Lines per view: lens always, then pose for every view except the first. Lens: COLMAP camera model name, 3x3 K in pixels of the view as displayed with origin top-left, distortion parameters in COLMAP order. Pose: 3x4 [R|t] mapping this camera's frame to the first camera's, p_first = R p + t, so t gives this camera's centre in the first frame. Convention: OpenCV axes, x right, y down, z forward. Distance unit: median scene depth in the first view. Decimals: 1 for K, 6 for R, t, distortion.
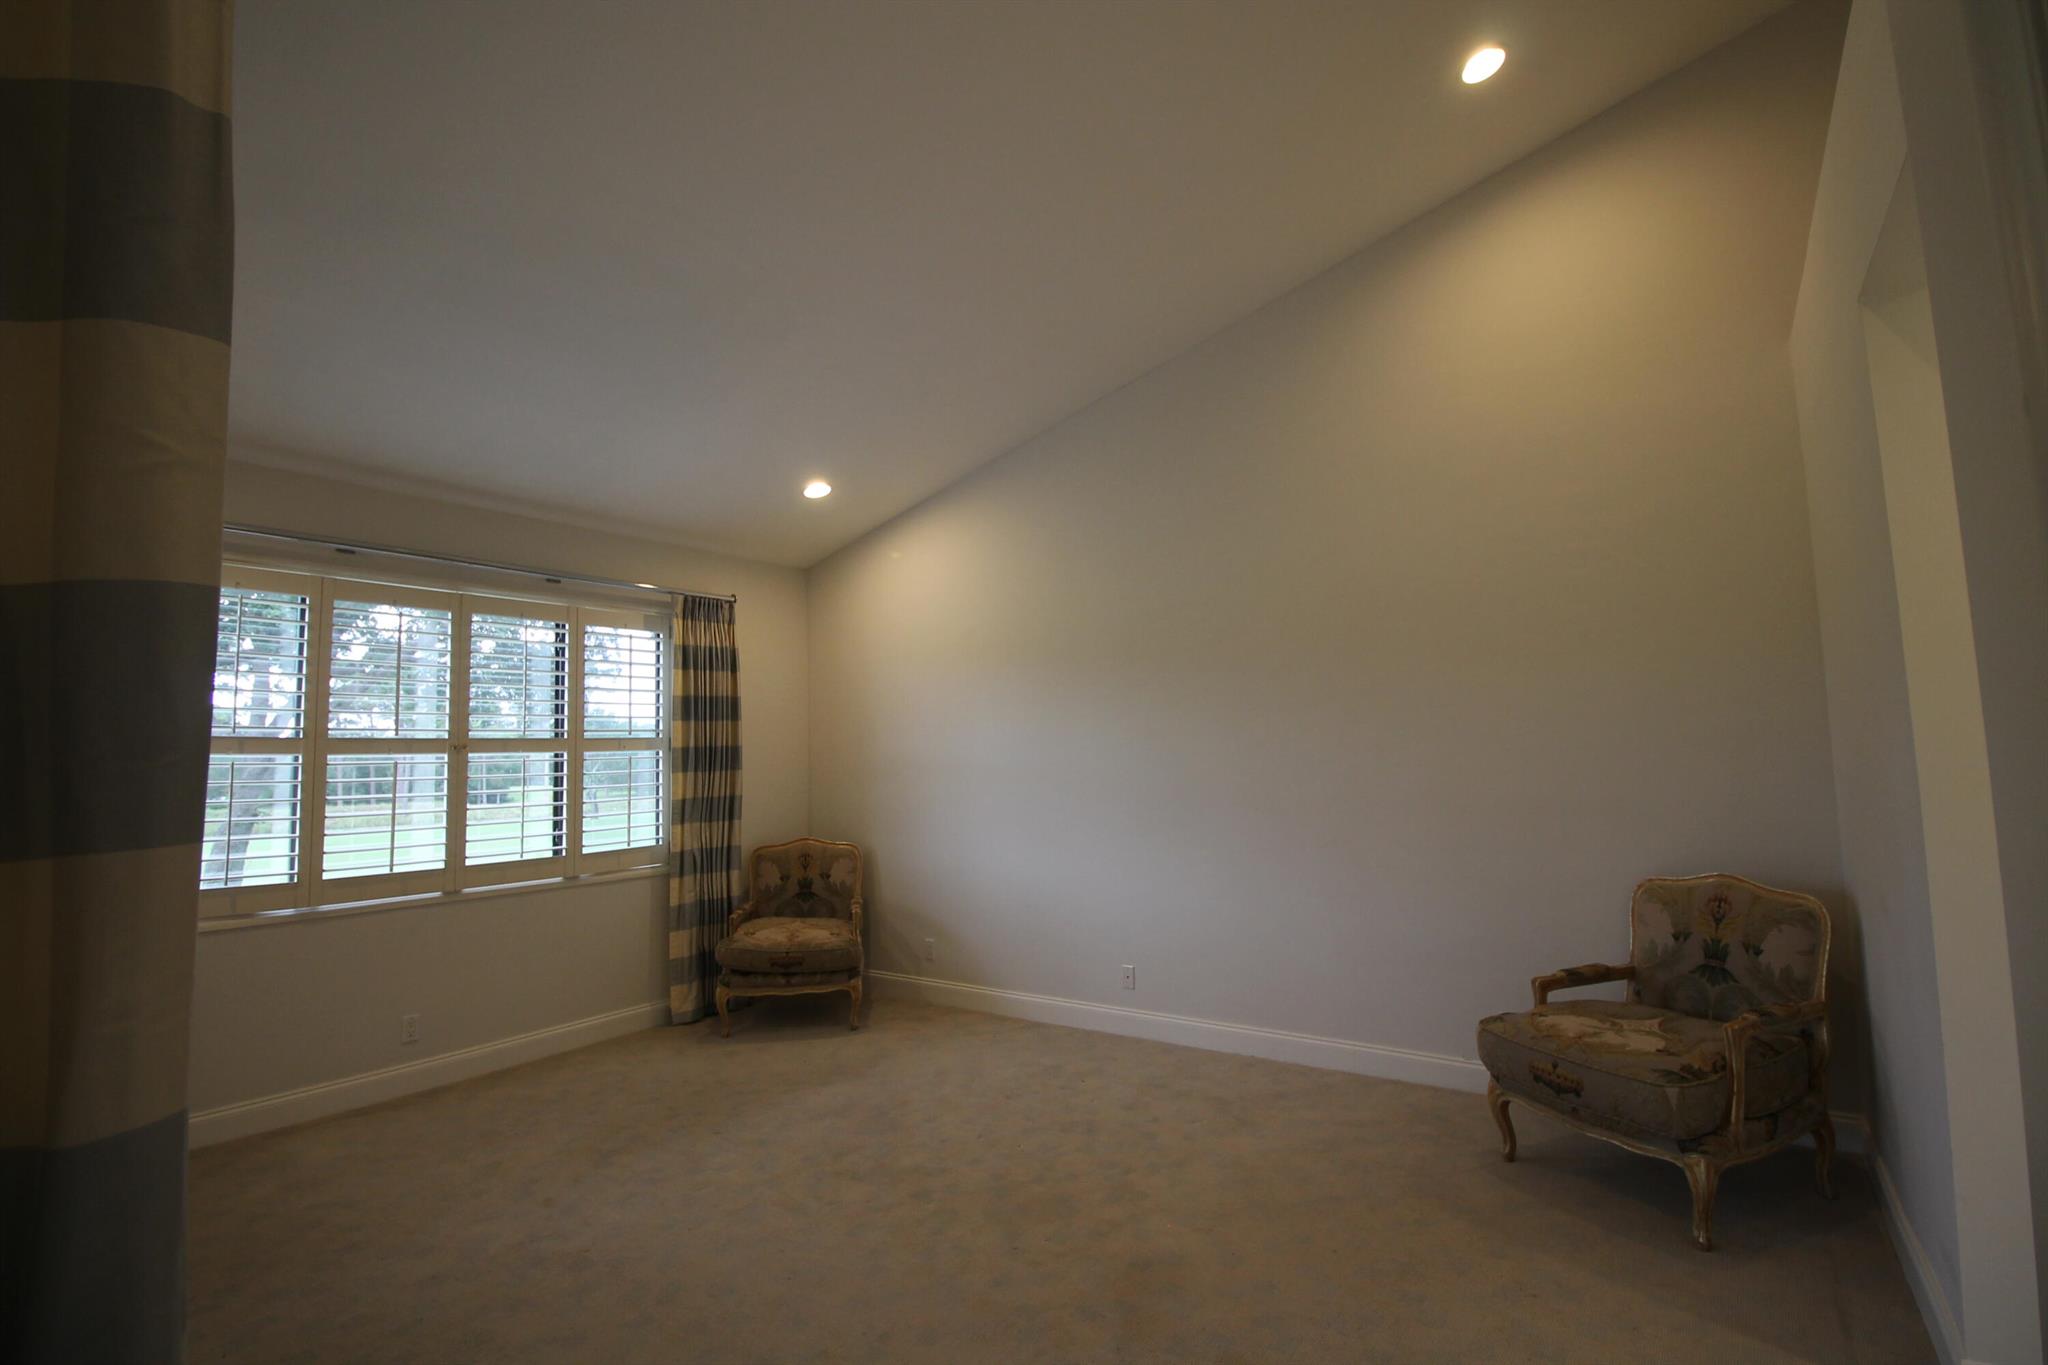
lens RADIAL K [[957.3, 0, 1033.6], [0, 957.3, 668.0], [0, 0, 1]] dist [-0.002578, -0.010695]
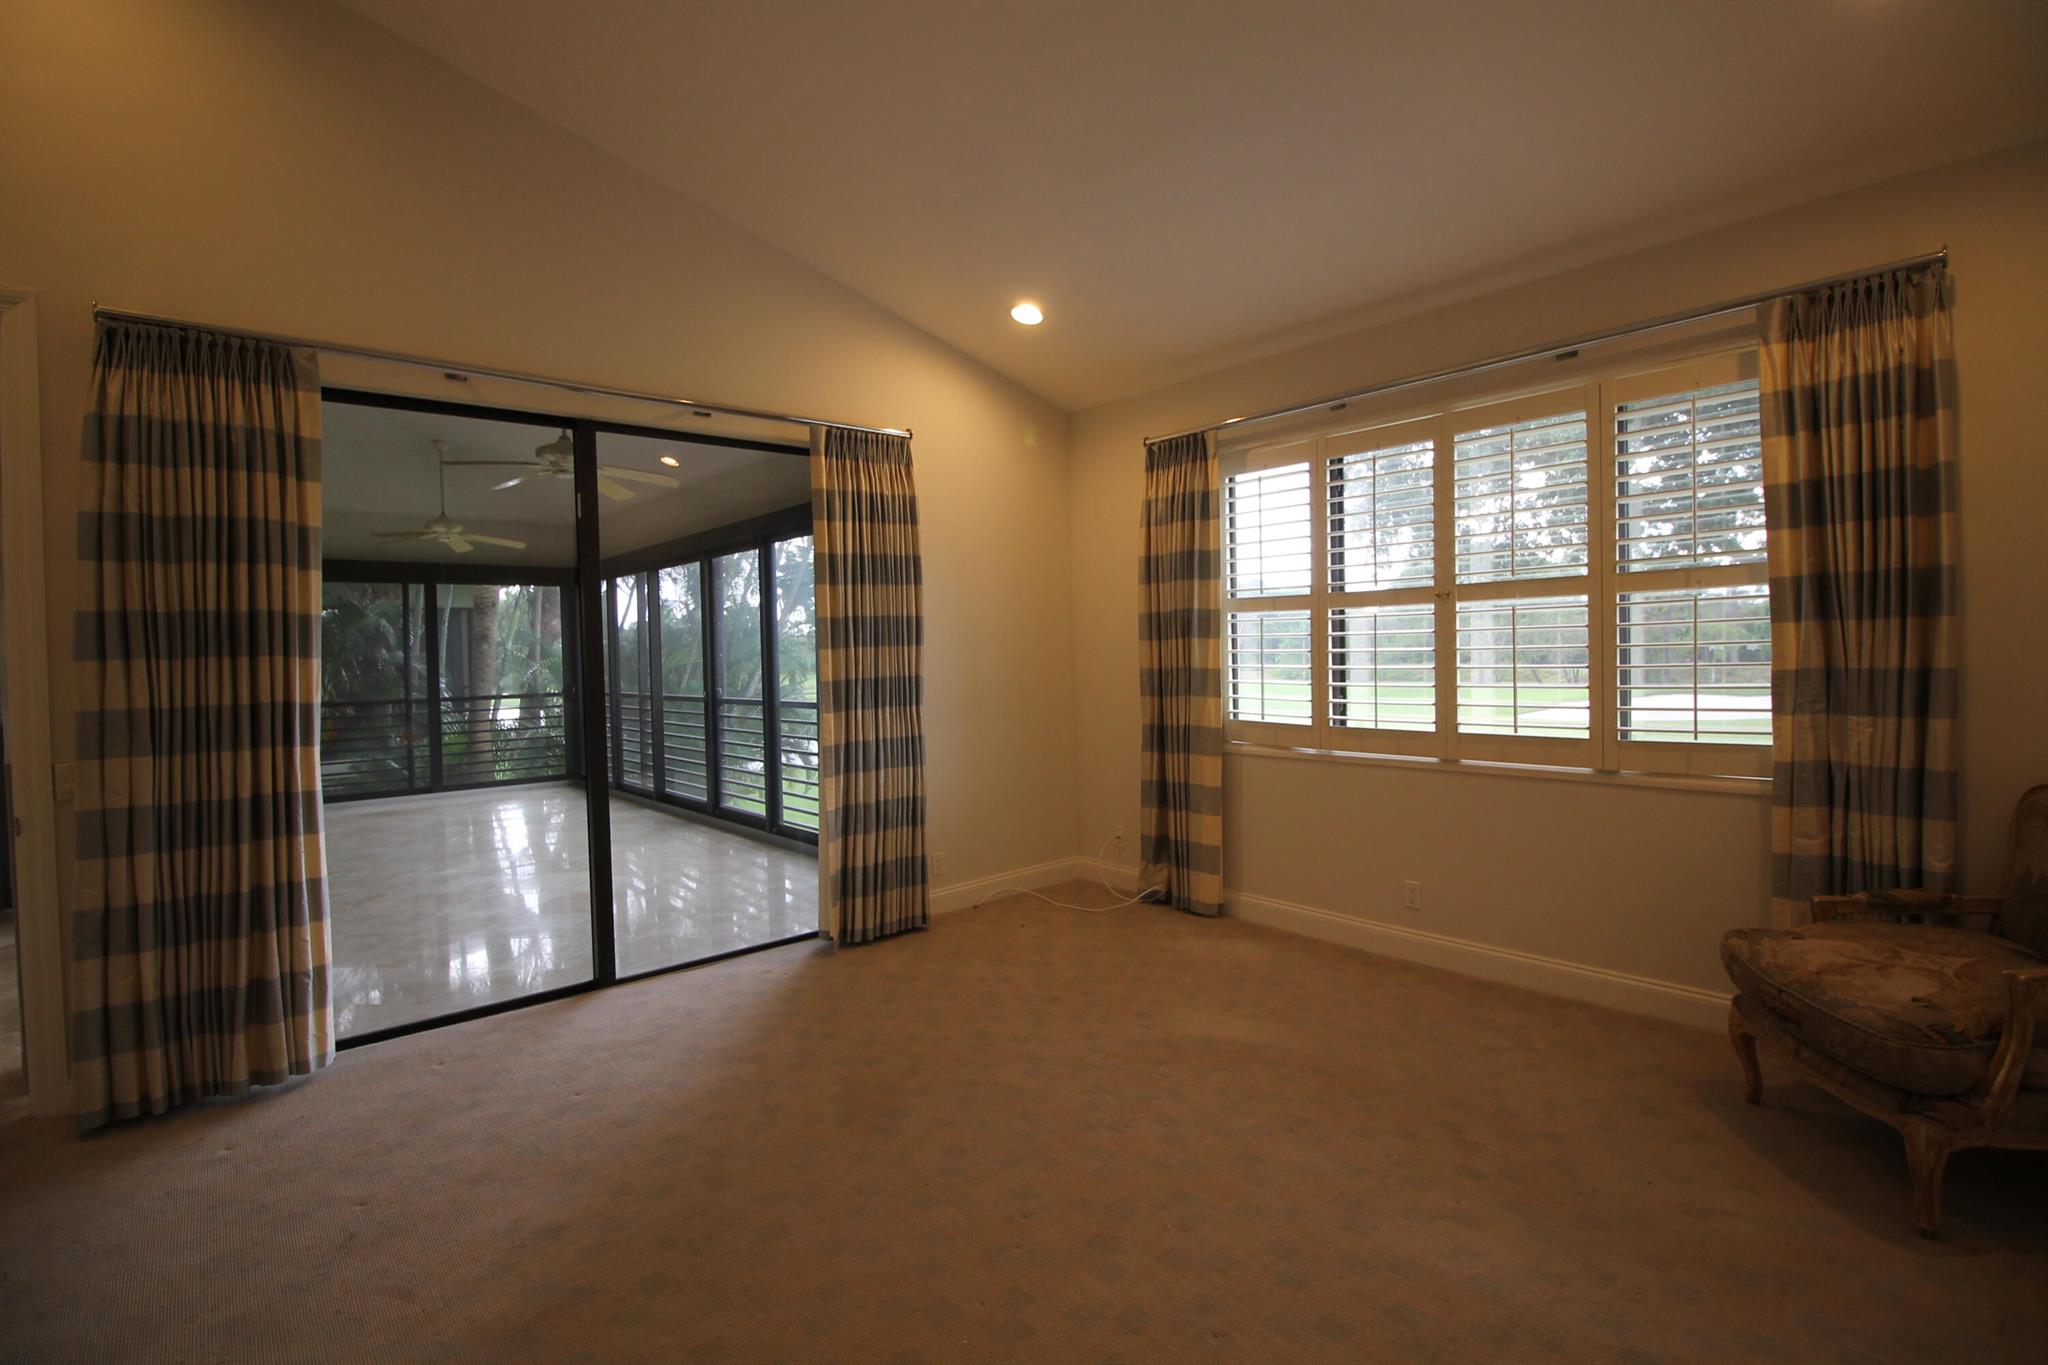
lens RADIAL K [[957.3, 0, 1033.6], [0, 957.3, 668.0], [0, 0, 1]] dist [-0.002578, -0.010695]
pose [[-0.228097, 0.053132, -0.972188, 0.298953], [0.124100, 0.991952, 0.025095, 0.073993], [0.965697, -0.114924, -0.232855, 0.772038]]
